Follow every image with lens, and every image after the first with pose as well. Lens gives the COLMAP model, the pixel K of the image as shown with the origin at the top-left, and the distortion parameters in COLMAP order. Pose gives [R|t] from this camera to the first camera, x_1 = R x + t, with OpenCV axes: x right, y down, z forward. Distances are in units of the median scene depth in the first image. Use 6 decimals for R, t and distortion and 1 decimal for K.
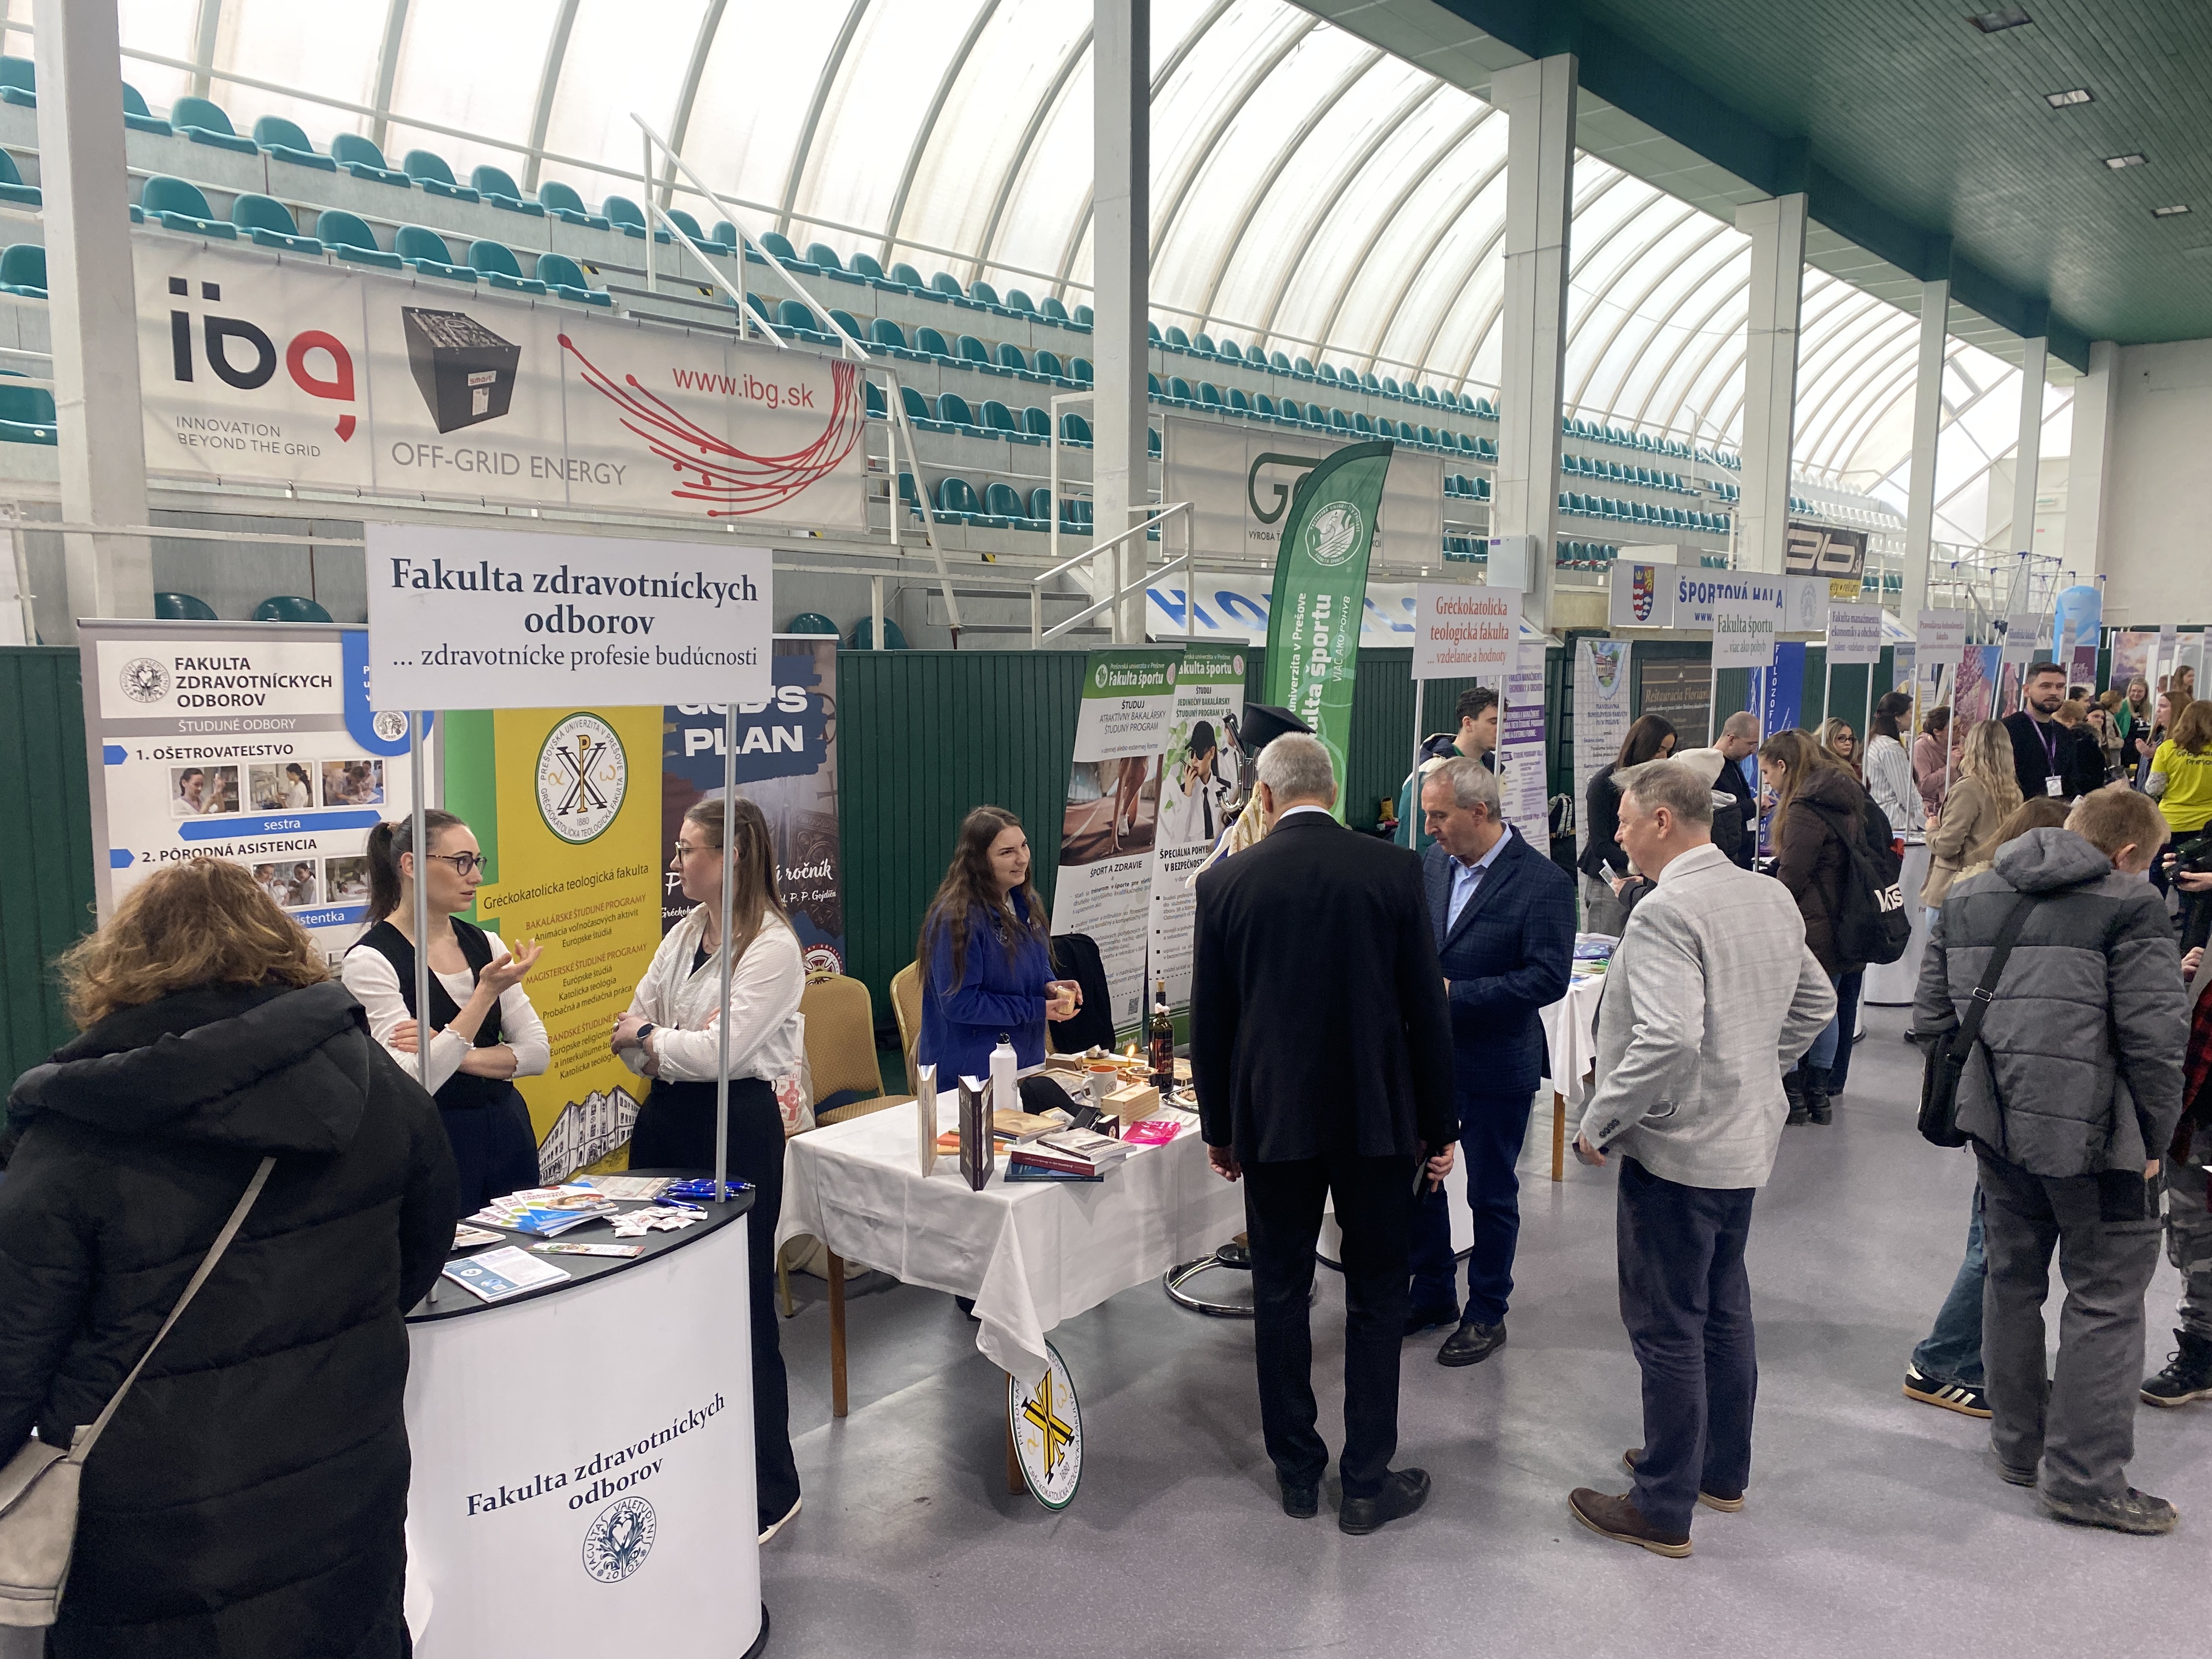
lens RADIAL K [[1666.8, 0, 1113.6], [0, 1666.8, 849.2], [0, 0, 1]] dist [0.064812, -0.049901]
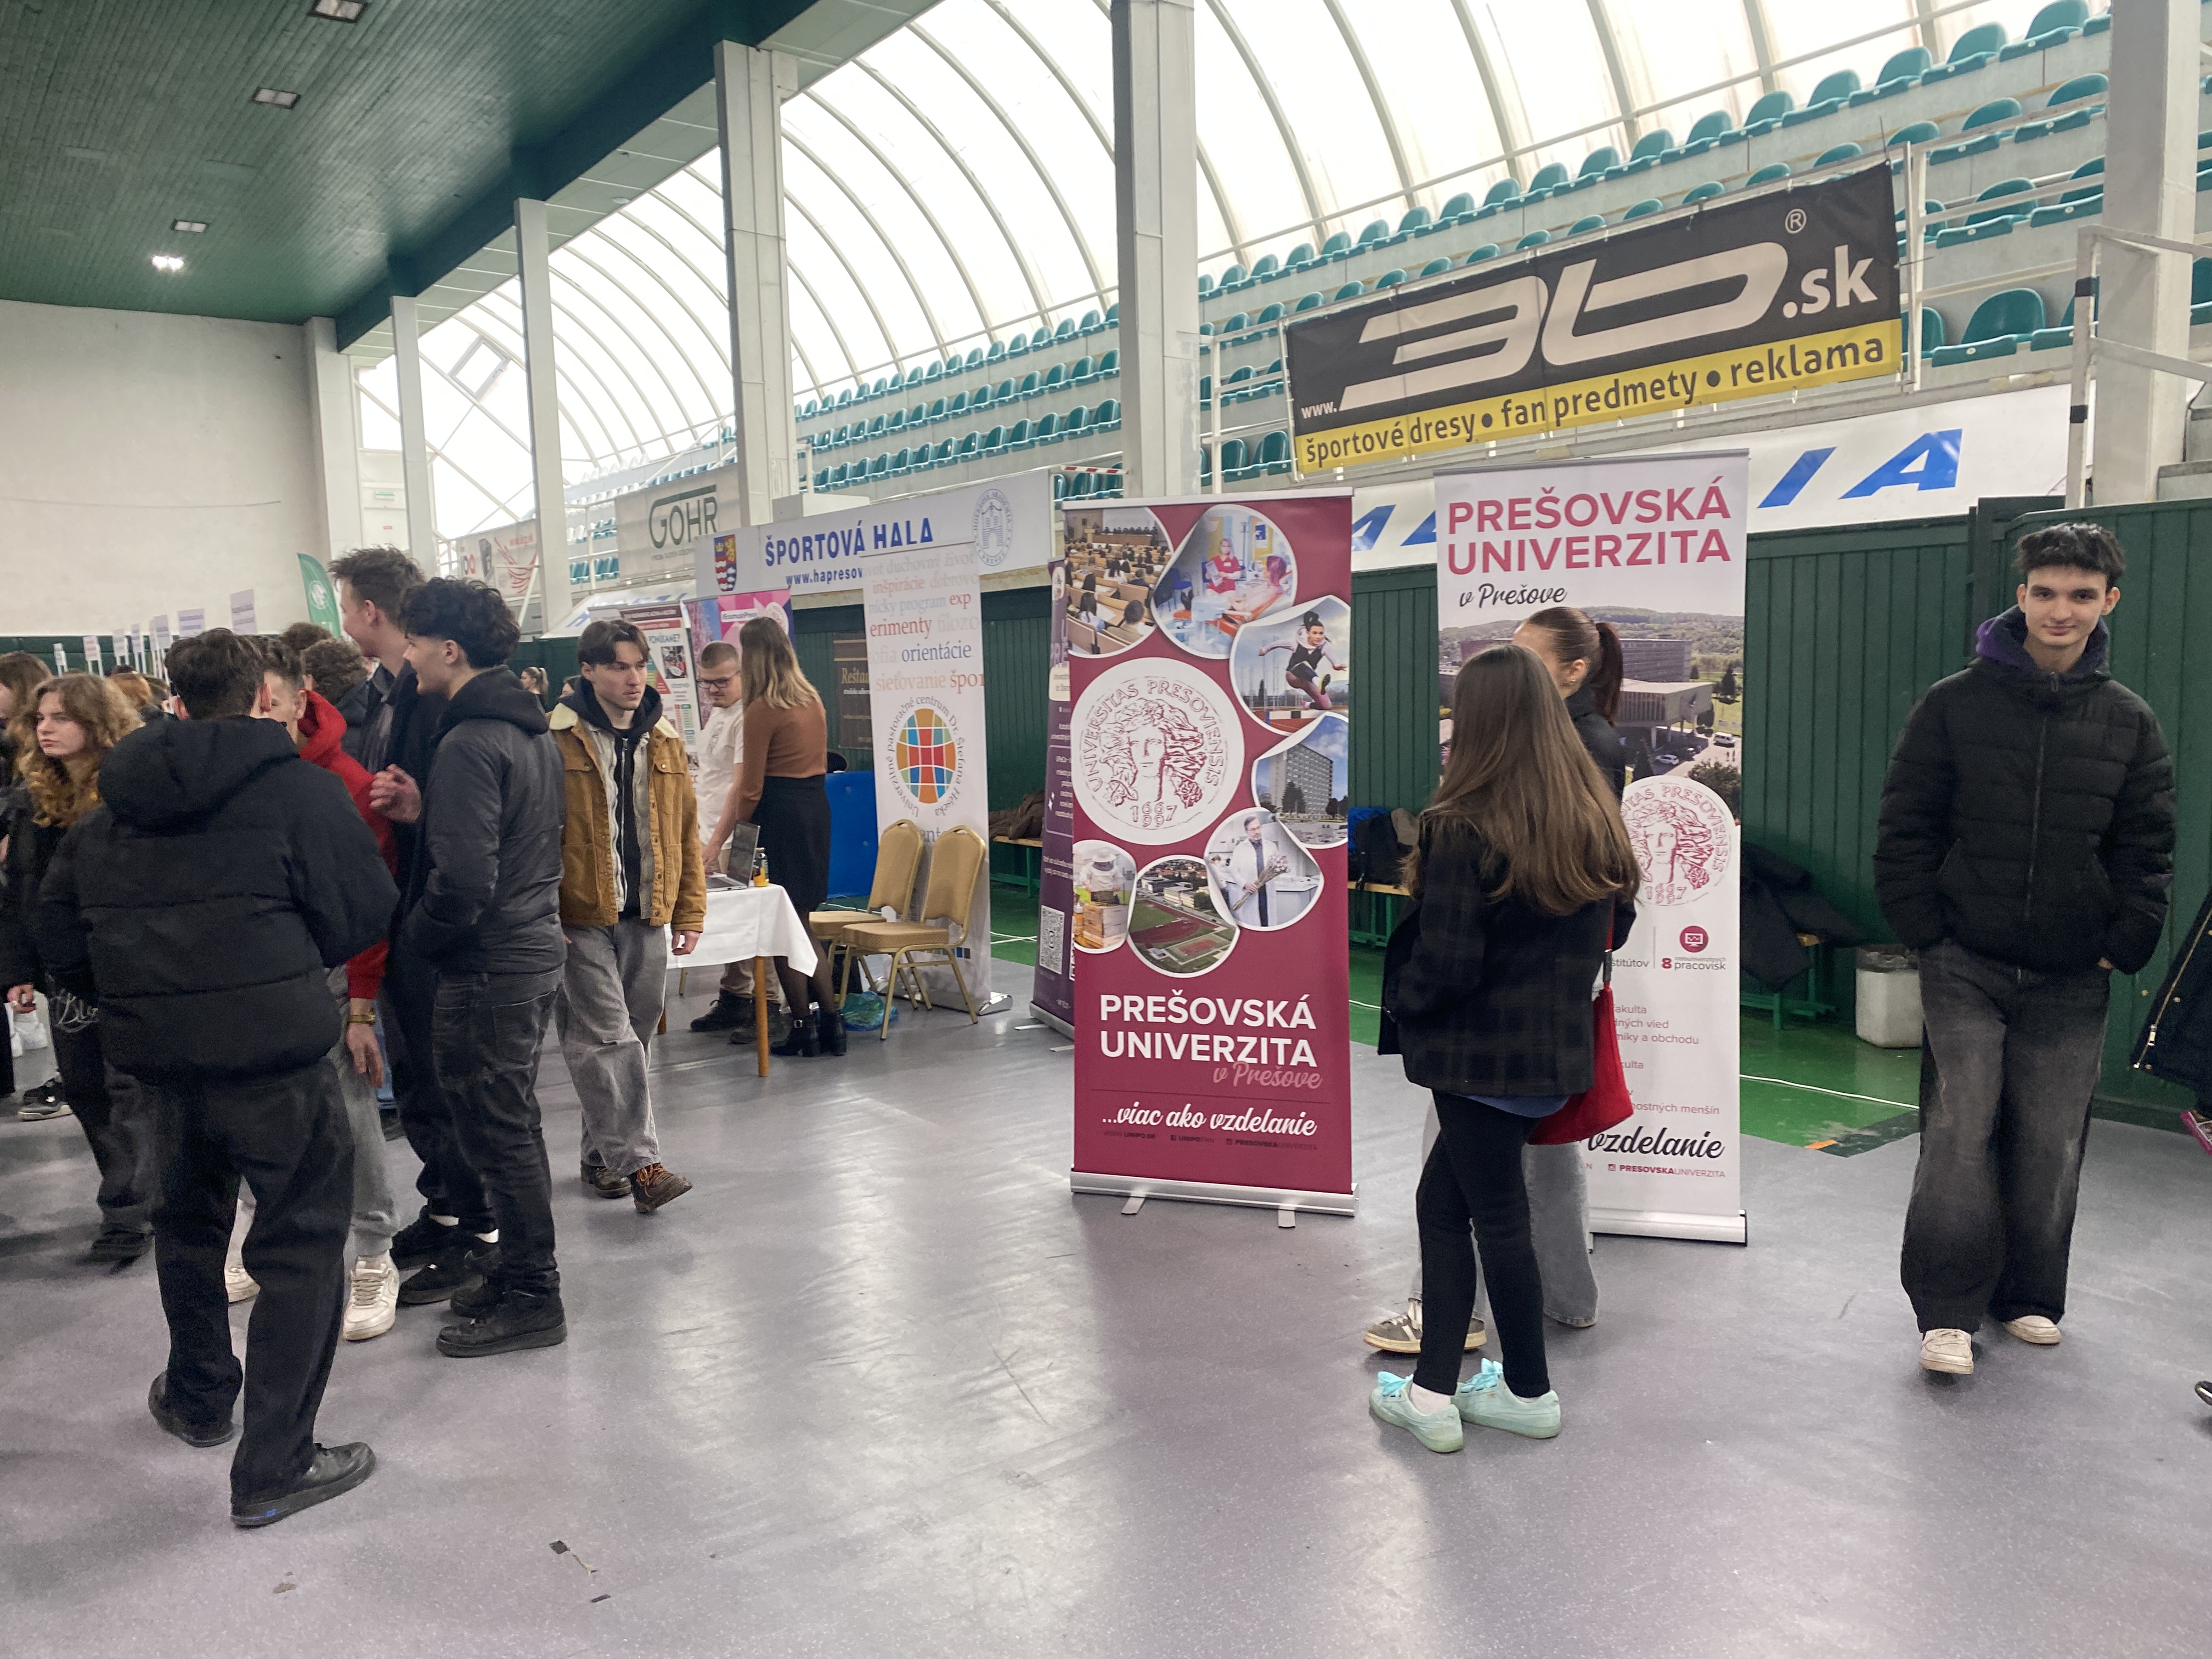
lens RADIAL K [[1666.8, 0, 1097.5], [0, 1666.8, 828.5], [0, 0, 1]] dist [0.064812, -0.049901]
pose [[-0.229916, 0.108537, -0.967139, 0.793840], [-0.081951, 0.988073, 0.130368, -0.095738], [0.969754, 0.109231, -0.218279, 0.940505]]
